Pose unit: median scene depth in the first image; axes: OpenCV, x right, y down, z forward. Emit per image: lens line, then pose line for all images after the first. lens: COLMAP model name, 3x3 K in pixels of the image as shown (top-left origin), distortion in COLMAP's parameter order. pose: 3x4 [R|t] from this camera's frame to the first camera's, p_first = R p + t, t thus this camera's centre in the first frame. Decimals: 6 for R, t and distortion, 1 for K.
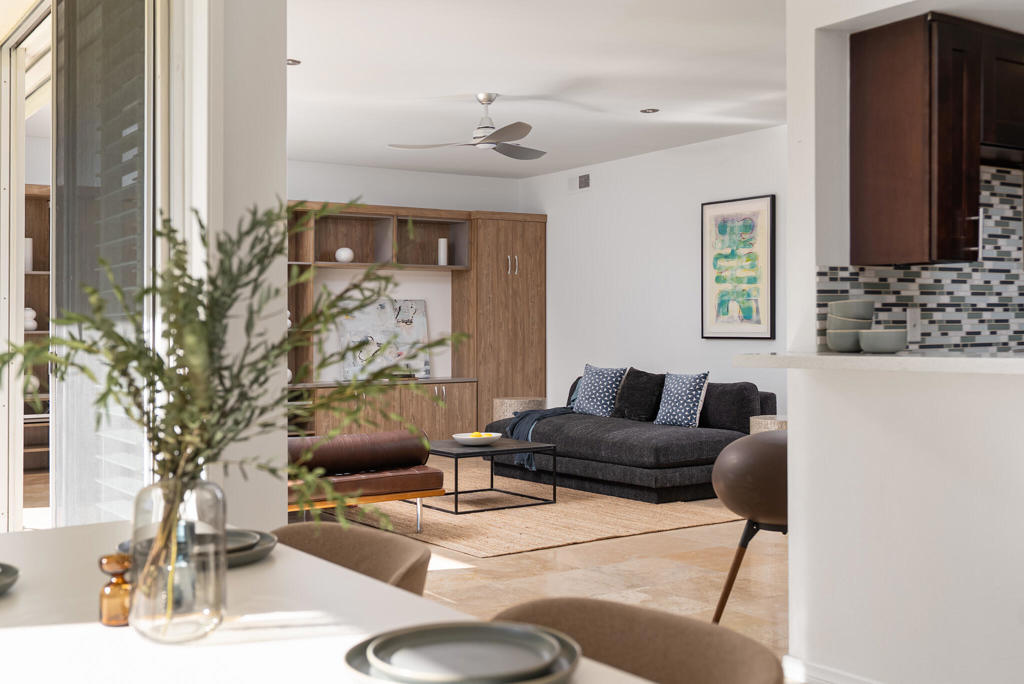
lens RADIAL K [[1140.9, 0, 511.8], [0, 1140.9, 343.5], [0, 0, 1]] dist [0.005120, 0.000000]
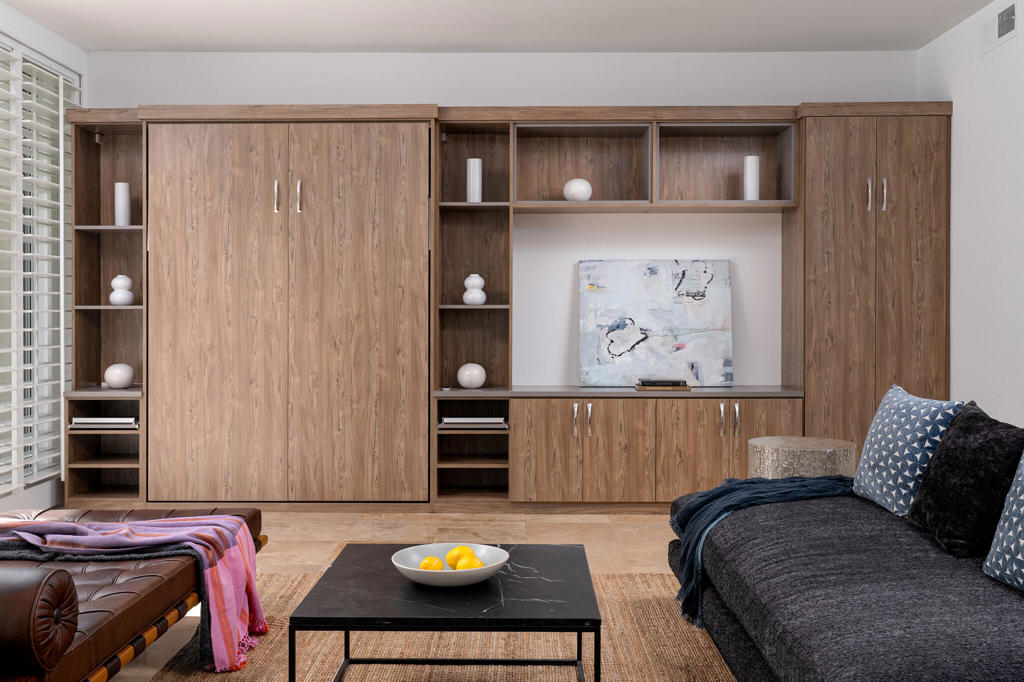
lens RADIAL K [[1003.0, 0, 513.3], [0, 1003.0, 334.6], [0, 0, 1]] dist [-0.004263, 0.000000]
pose [[0.826354, 0.019749, -0.562804, 0.134277], [-0.012776, 0.999785, 0.016325, -0.005212], [0.563006, -0.006300, 0.826429, 0.491037]]
